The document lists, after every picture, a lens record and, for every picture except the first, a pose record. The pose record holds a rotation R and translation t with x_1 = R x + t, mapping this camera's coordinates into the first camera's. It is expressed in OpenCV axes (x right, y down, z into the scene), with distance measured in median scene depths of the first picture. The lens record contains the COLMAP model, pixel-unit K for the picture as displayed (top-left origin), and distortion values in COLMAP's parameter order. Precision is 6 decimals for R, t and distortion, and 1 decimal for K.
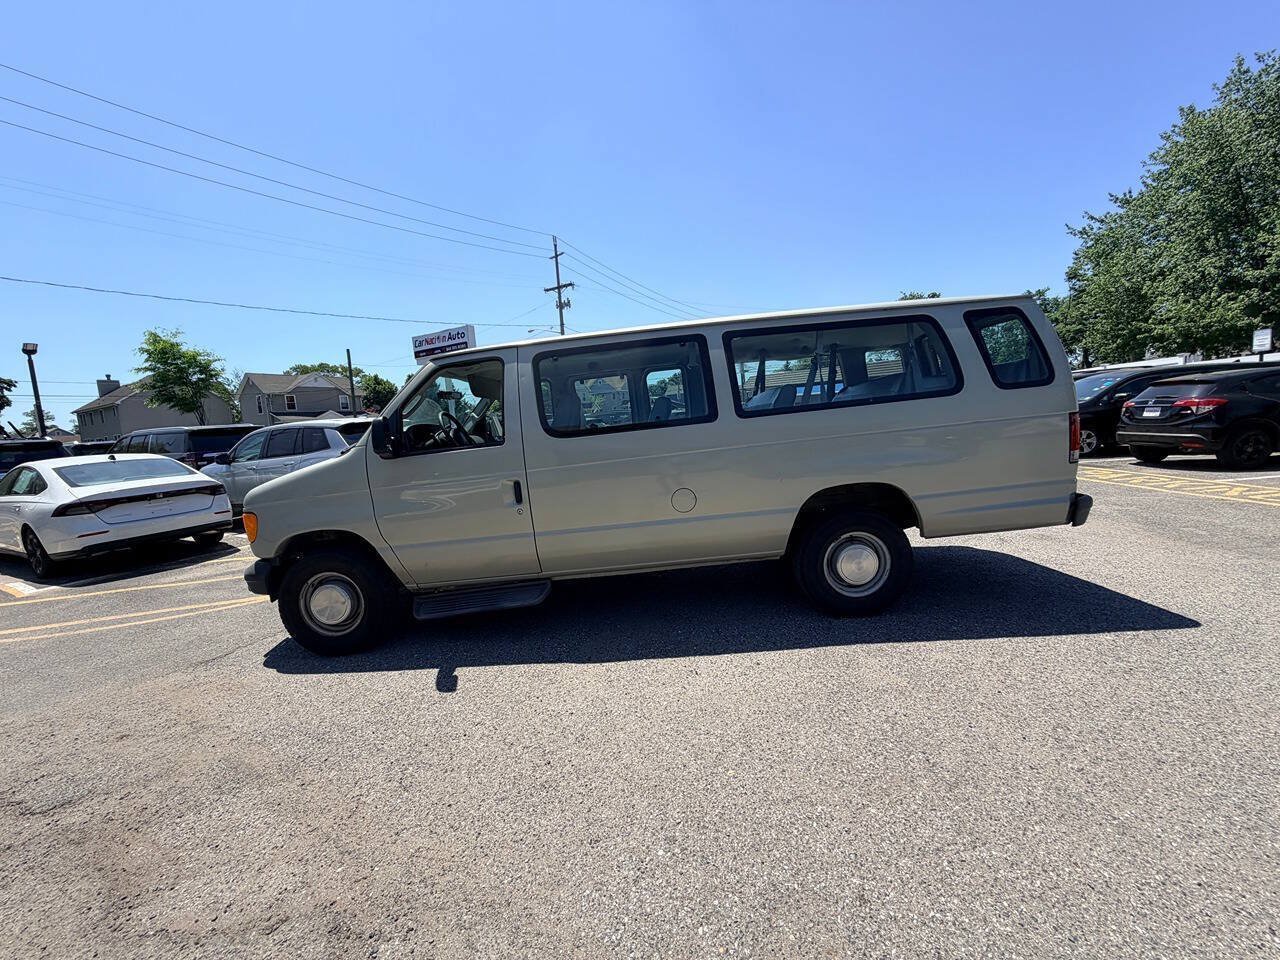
lens RADIAL K [[508.9, 0, 639.4], [0, 508.9, 477.2], [0, 0, 1]] dist [-0.000034, 0.000092]
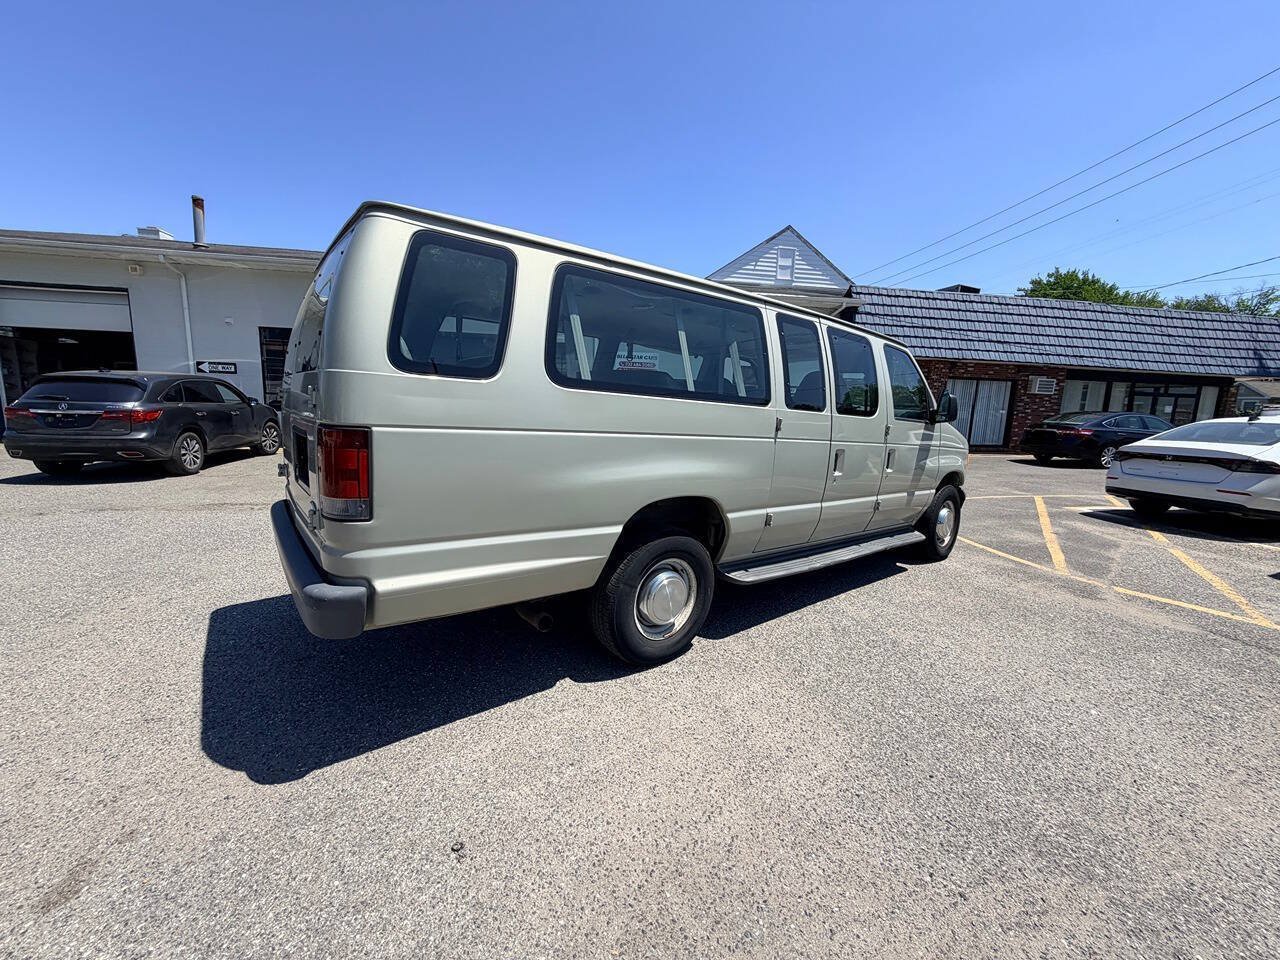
lens RADIAL K [[508.9, 0, 638.8], [0, 508.9, 478.5], [0, 0, 1]] dist [-0.000034, 0.000092]
pose [[-0.773919, 0.135138, -0.618698, 0.932388], [-0.044428, 0.962973, 0.265911, -0.273978], [0.631725, 0.233281, -0.739259, 2.059941]]
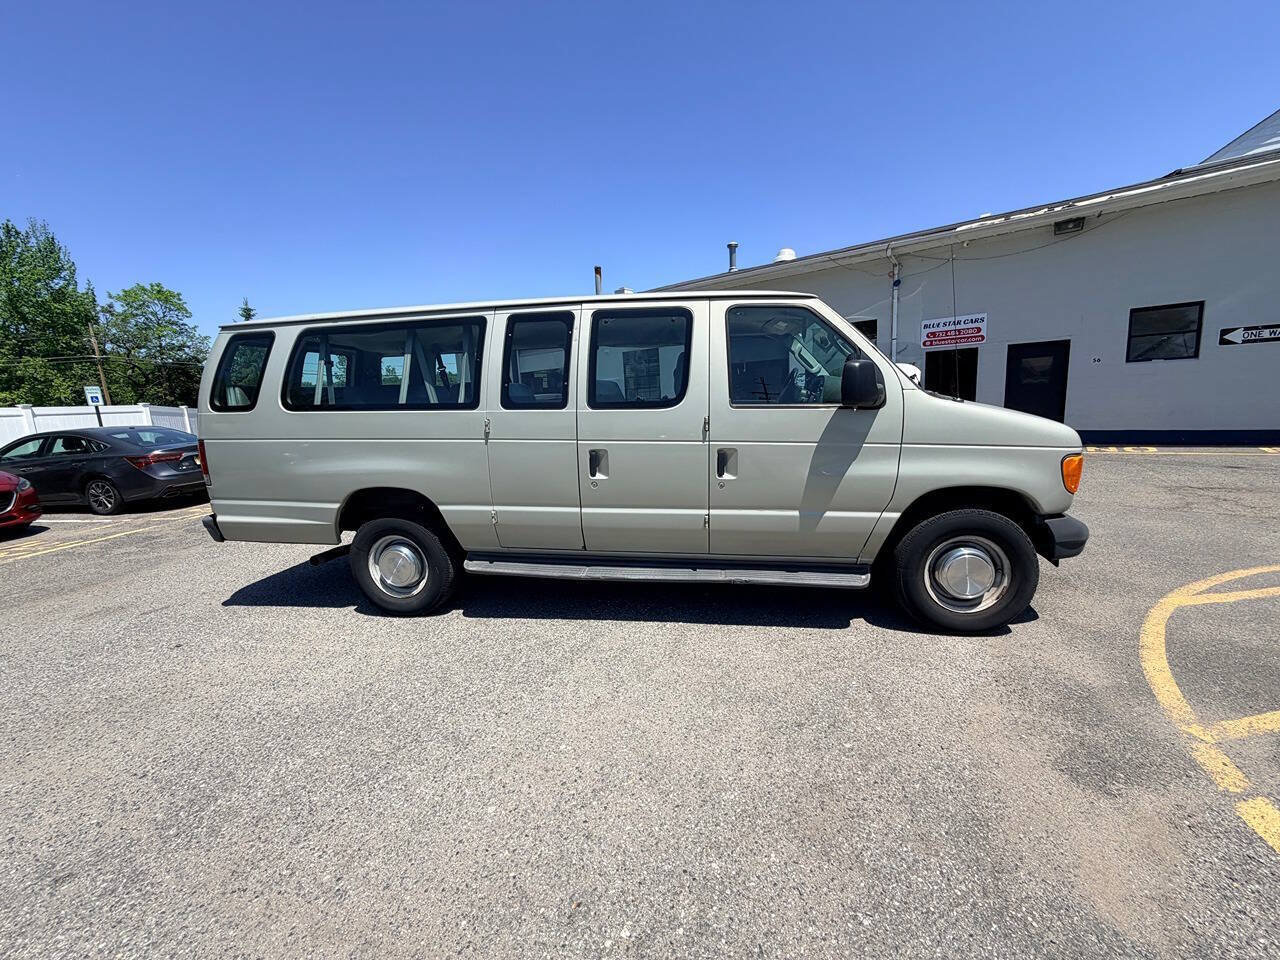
lens RADIAL K [[508.9, 0, 636.8], [0, 508.9, 478.6], [0, 0, 1]] dist [-0.000034, 0.000092]
pose [[-0.981561, 0.095132, 0.165796, -0.222507], [0.134339, 0.960352, 0.244290, -0.237505], [-0.135983, 0.262058, -0.955424, 2.405658]]
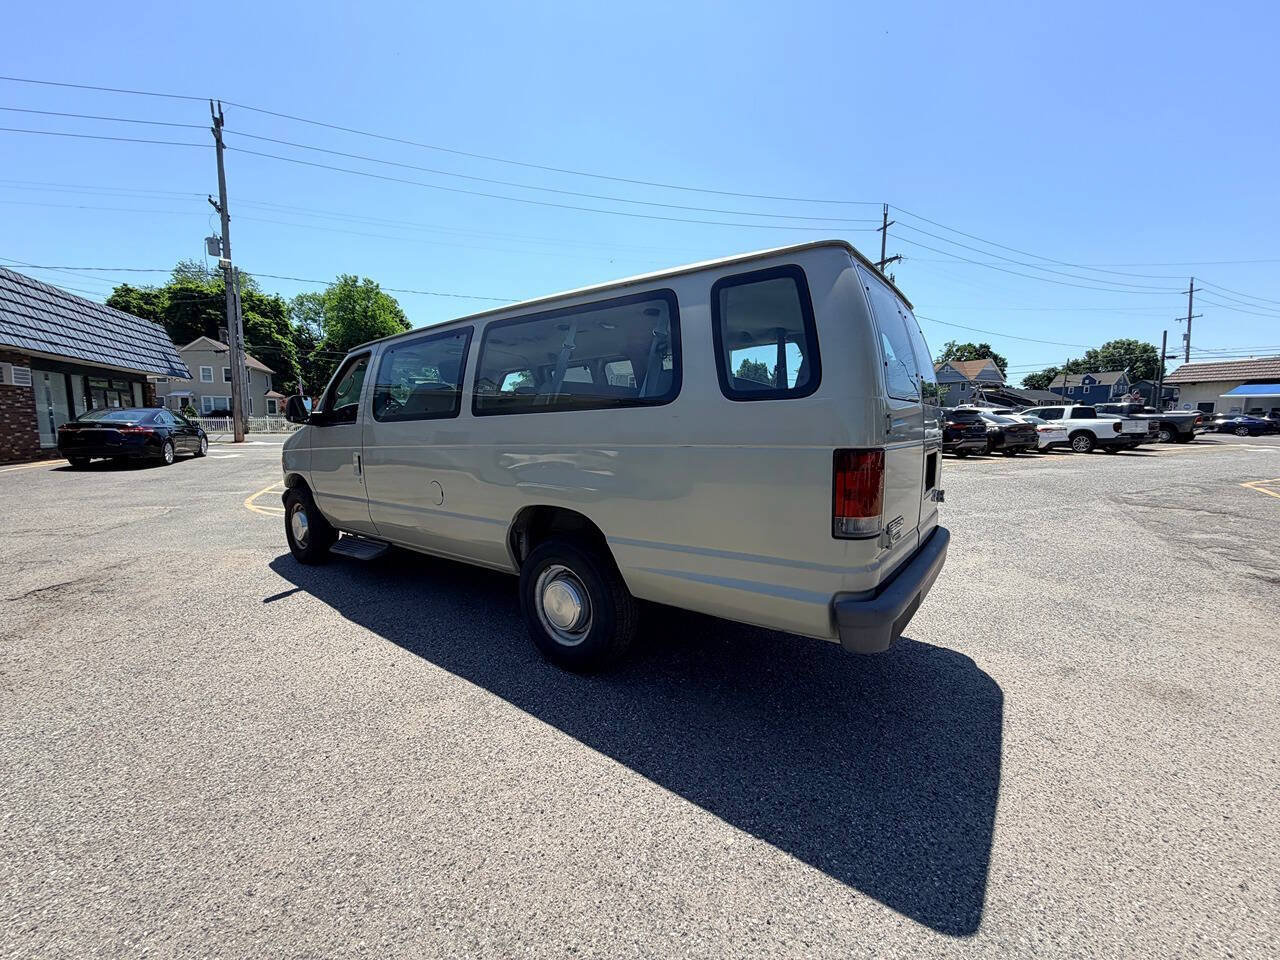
lens RADIAL K [[508.9, 0, 637.5], [0, 508.9, 479.4], [0, 0, 1]] dist [-0.000034, 0.000092]
pose [[0.799857, 0.144249, -0.582599, 0.961380], [-0.124992, 0.989441, 0.073378, -0.102229], [0.587031, 0.014128, 0.809441, 0.401506]]
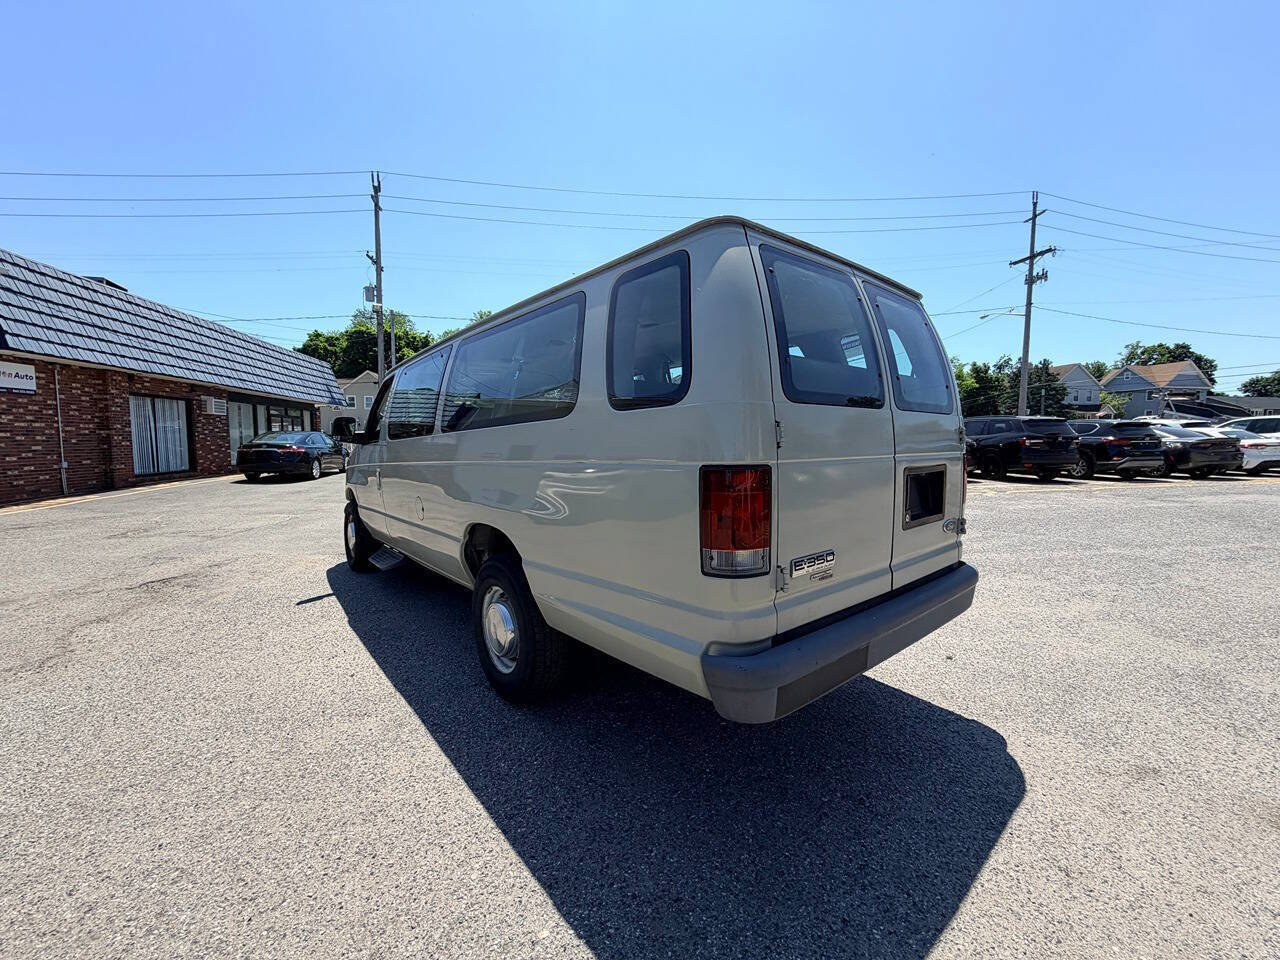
lens RADIAL K [[508.9, 0, 638.4], [0, 508.9, 478.9], [0, 0, 1]] dist [-0.000034, 0.000092]
pose [[0.646205, 0.128646, -0.752243, 1.108758], [-0.122842, 0.990371, 0.063844, -0.129912], [0.753212, 0.051151, 0.655786, 0.629977]]
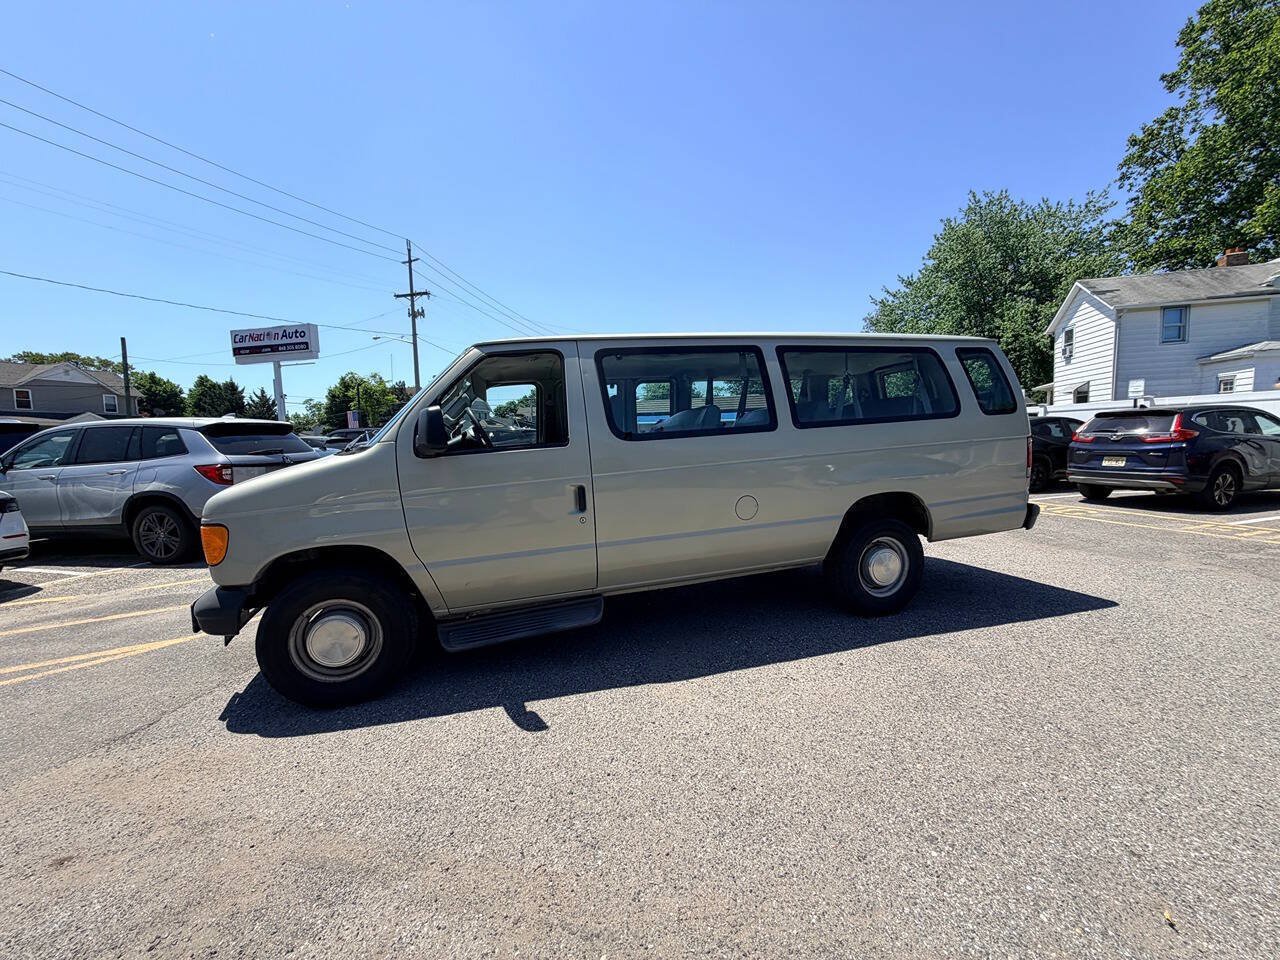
lens RADIAL K [[508.9, 0, 639.4], [0, 508.9, 476.6], [0, 0, 1]] dist [-0.000034, 0.000092]
pose [[0.955166, 0.018832, 0.295472, -0.396280], [-0.004344, 0.998759, -0.049616, 0.034142], [-0.296040, 0.046108, 0.954062, 0.102160]]
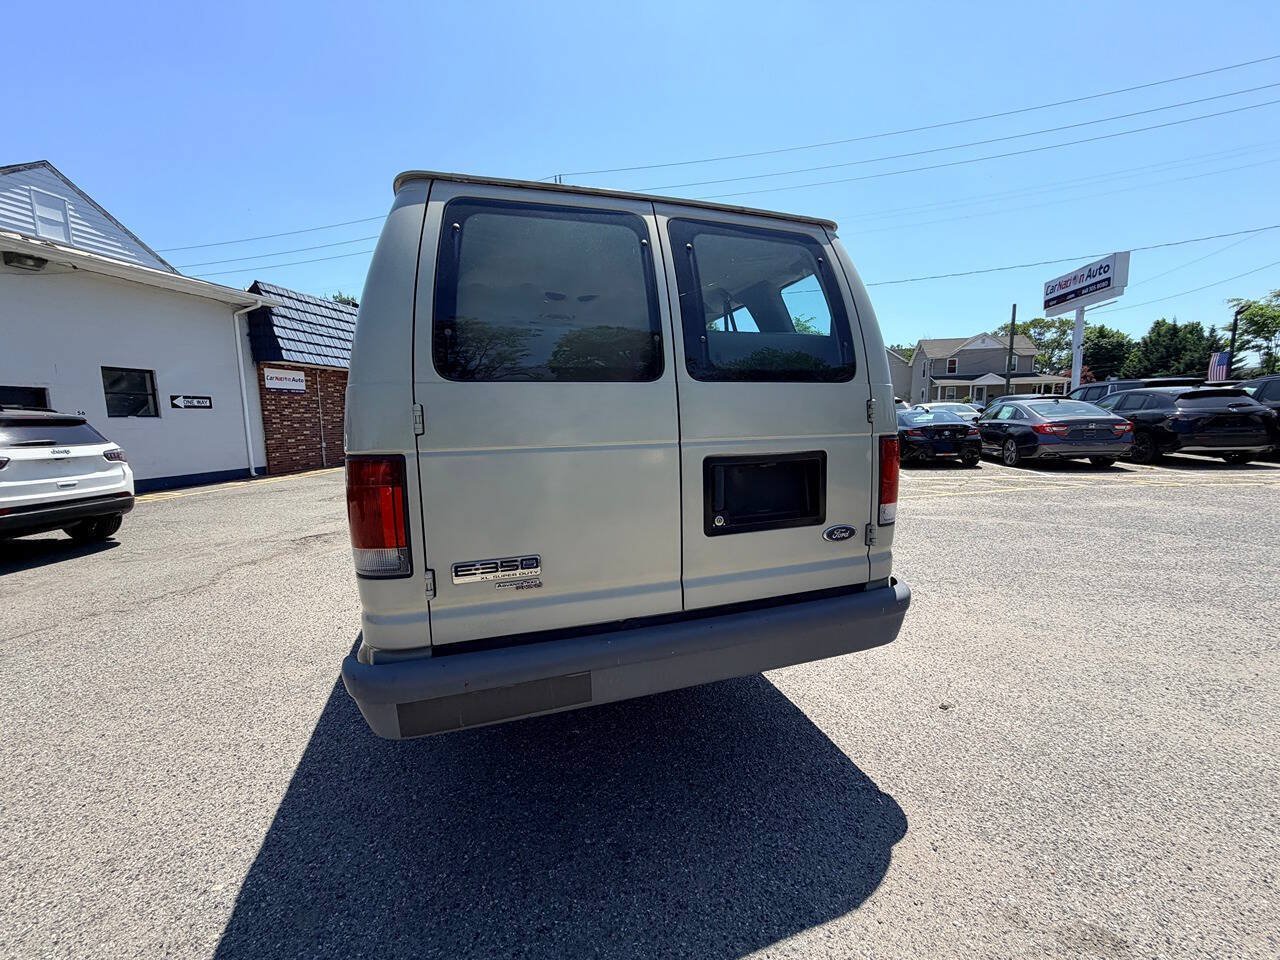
lens RADIAL K [[508.9, 0, 638.5], [0, 508.9, 478.0], [0, 0, 1]] dist [-0.000034, 0.000092]
pose [[0.331023, 0.170958, -0.928007, 1.273344], [-0.099102, 0.984311, 0.145981, -0.185349], [0.938404, 0.043644, 0.342771, 1.040956]]
